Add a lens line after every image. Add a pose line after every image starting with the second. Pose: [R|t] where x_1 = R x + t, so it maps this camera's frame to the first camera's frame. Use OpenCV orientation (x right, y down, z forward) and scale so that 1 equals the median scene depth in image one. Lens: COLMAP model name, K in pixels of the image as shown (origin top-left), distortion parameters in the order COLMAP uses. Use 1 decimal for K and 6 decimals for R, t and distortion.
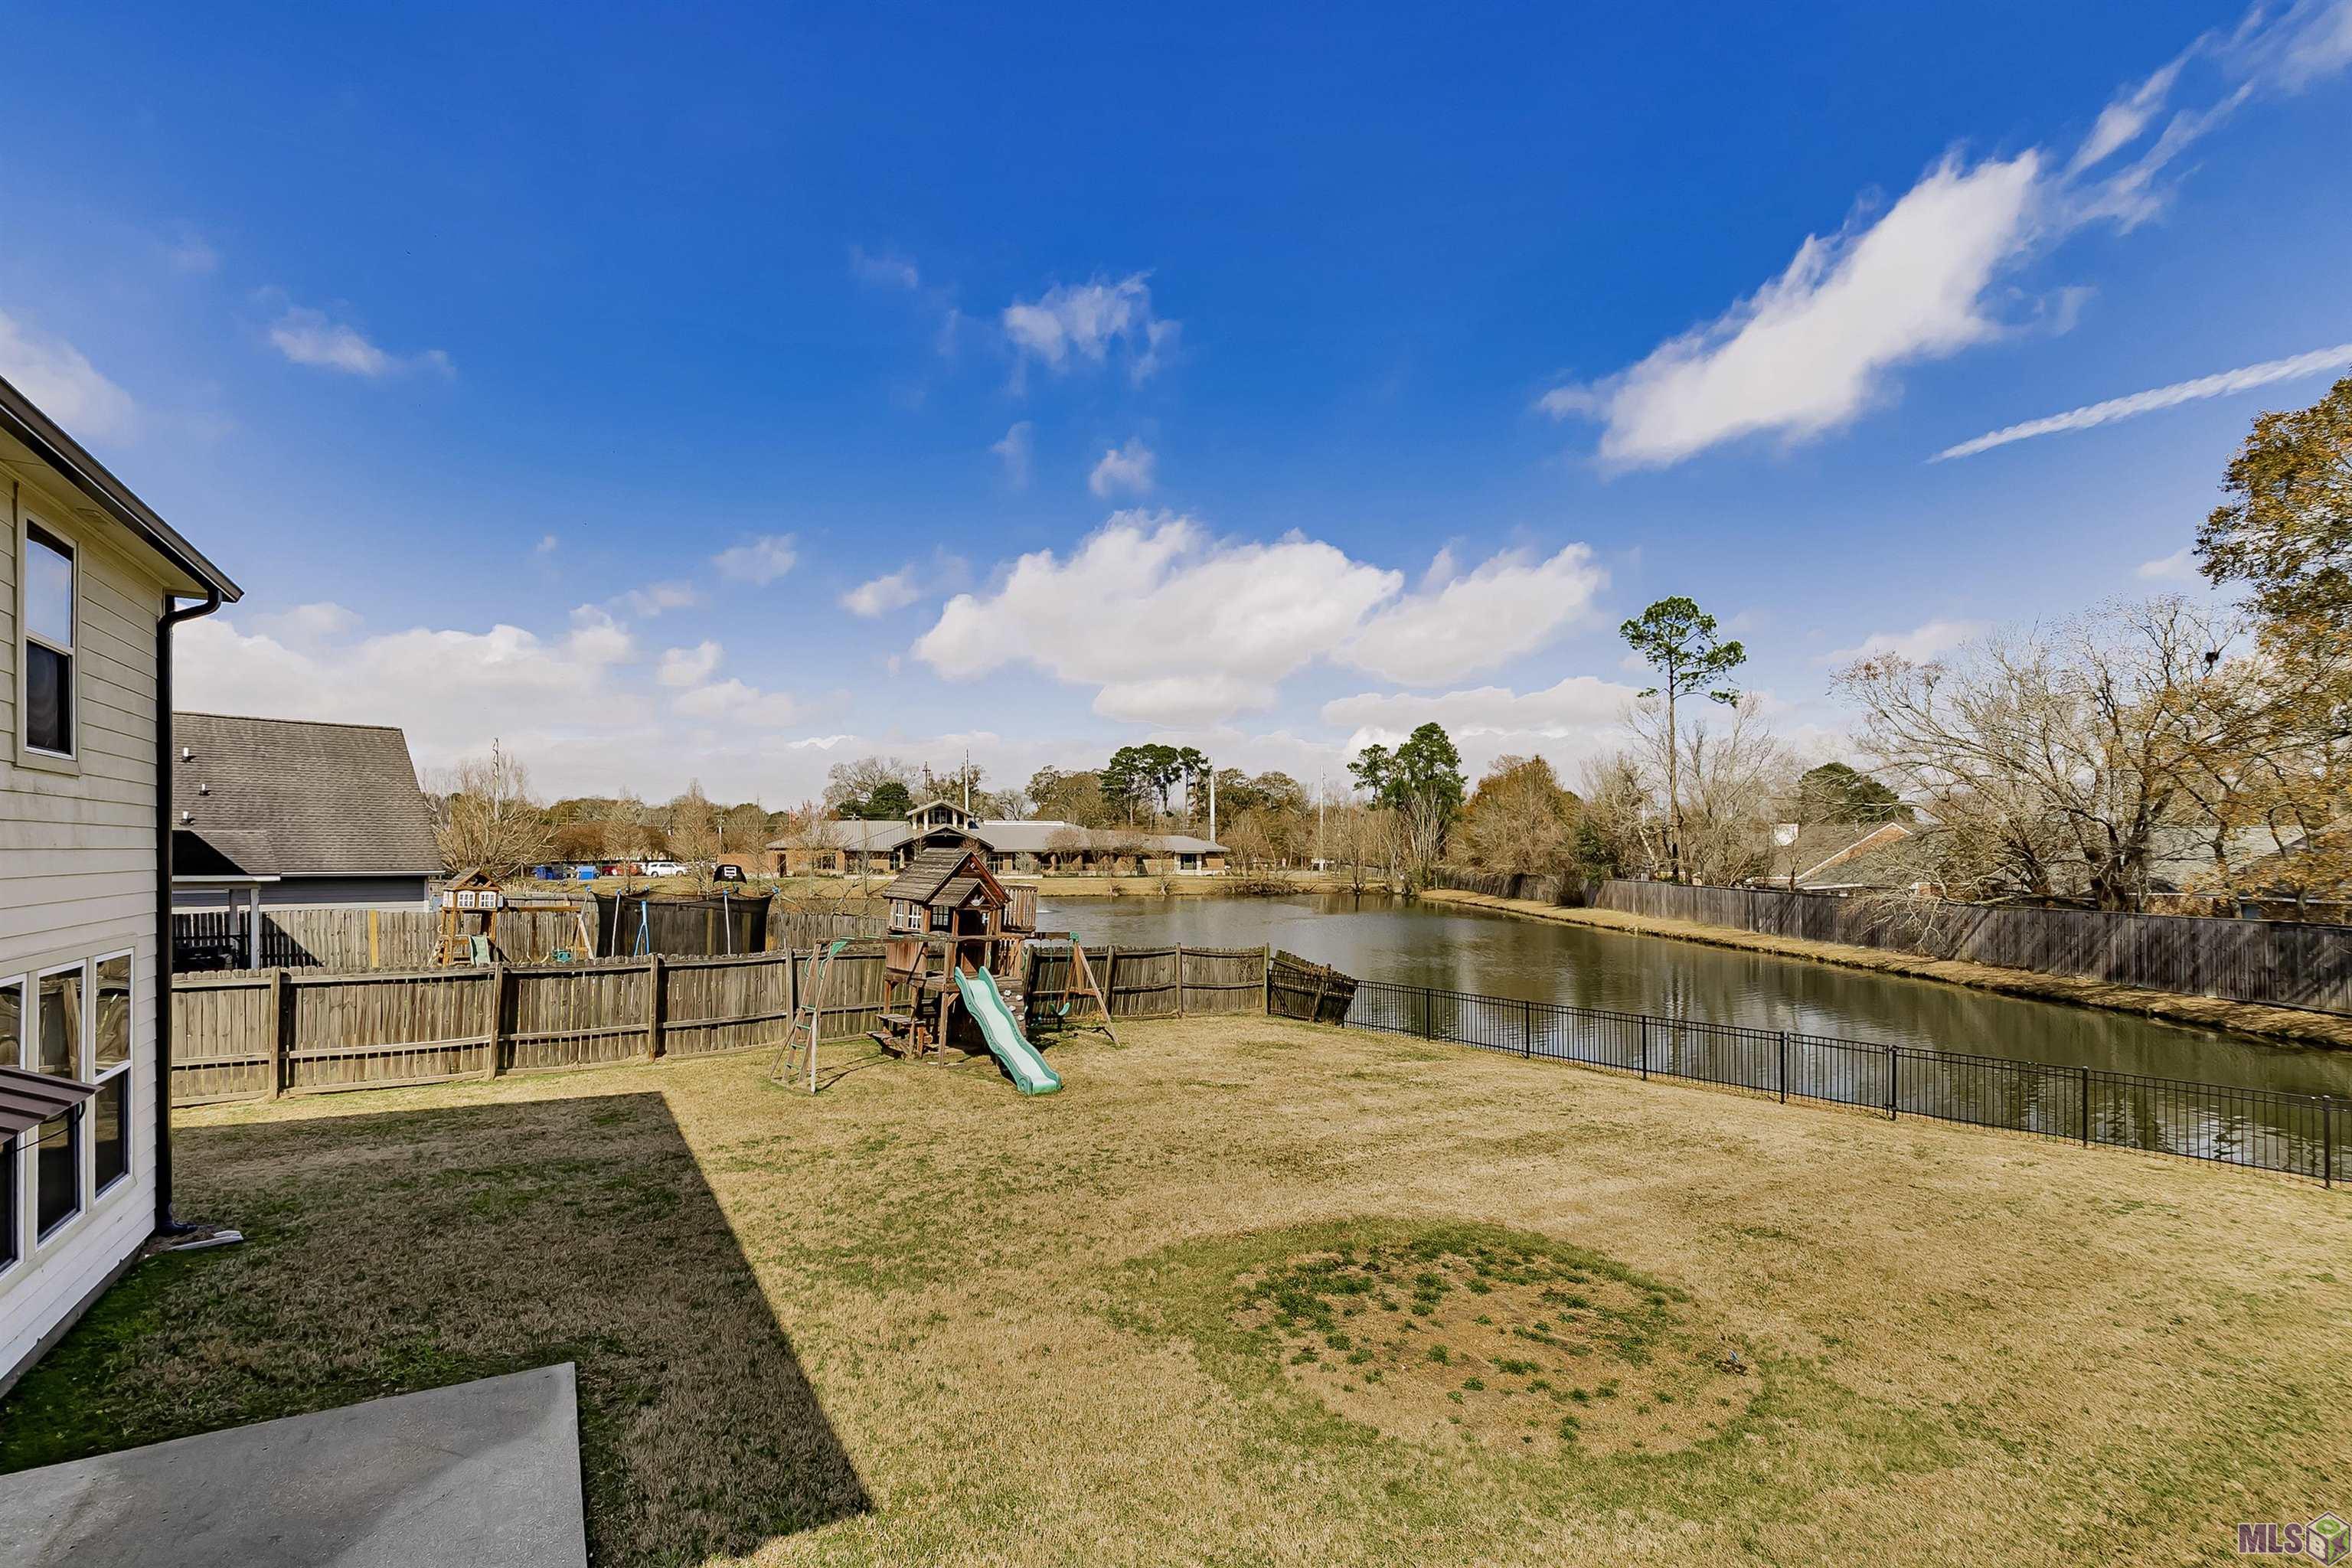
lens RADIAL K [[1097.5, 0, 1179.0], [0, 1097.5, 878.9], [0, 0, 1]] dist [-0.003552, -0.000748]
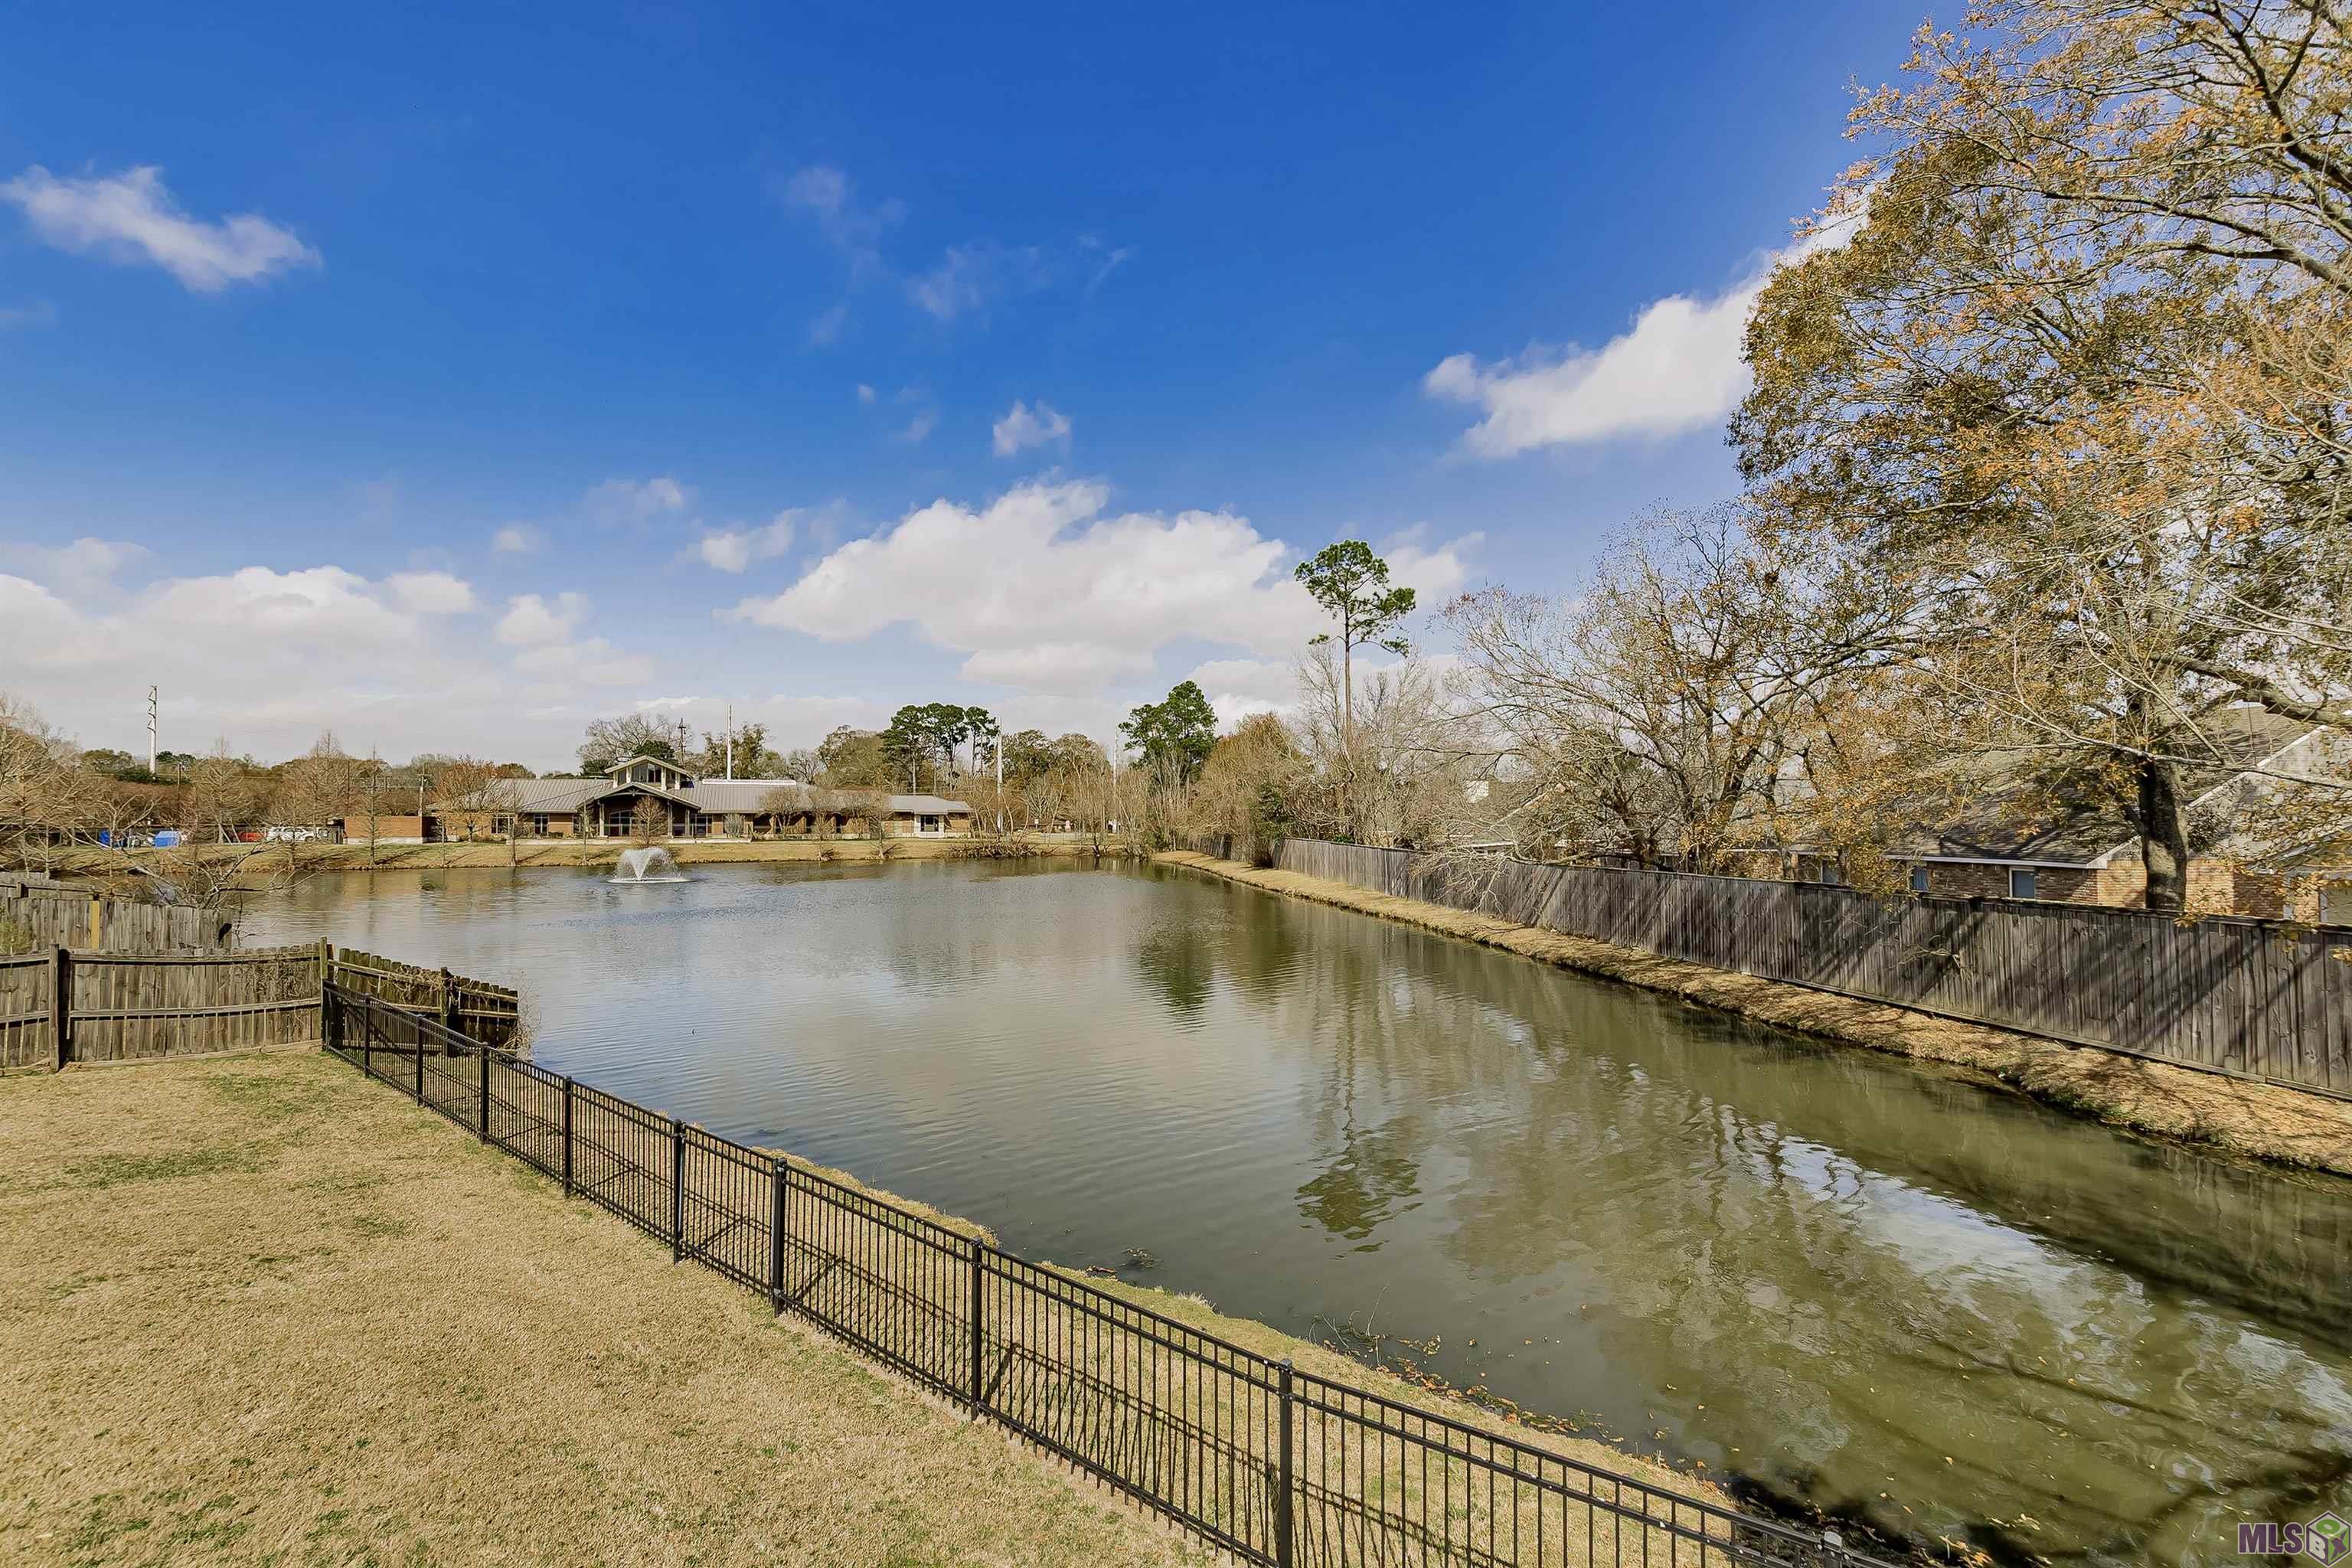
lens RADIAL K [[1063.7, 0, 1200.3], [0, 1063.7, 819.2], [0, 0, 1]] dist [-0.002157, -0.000579]
pose [[0.987572, -0.003293, 0.157133, 0.114978], [0.006614, 0.999766, -0.020618, 0.001397], [-0.157028, 0.021401, 0.987362, 0.074958]]
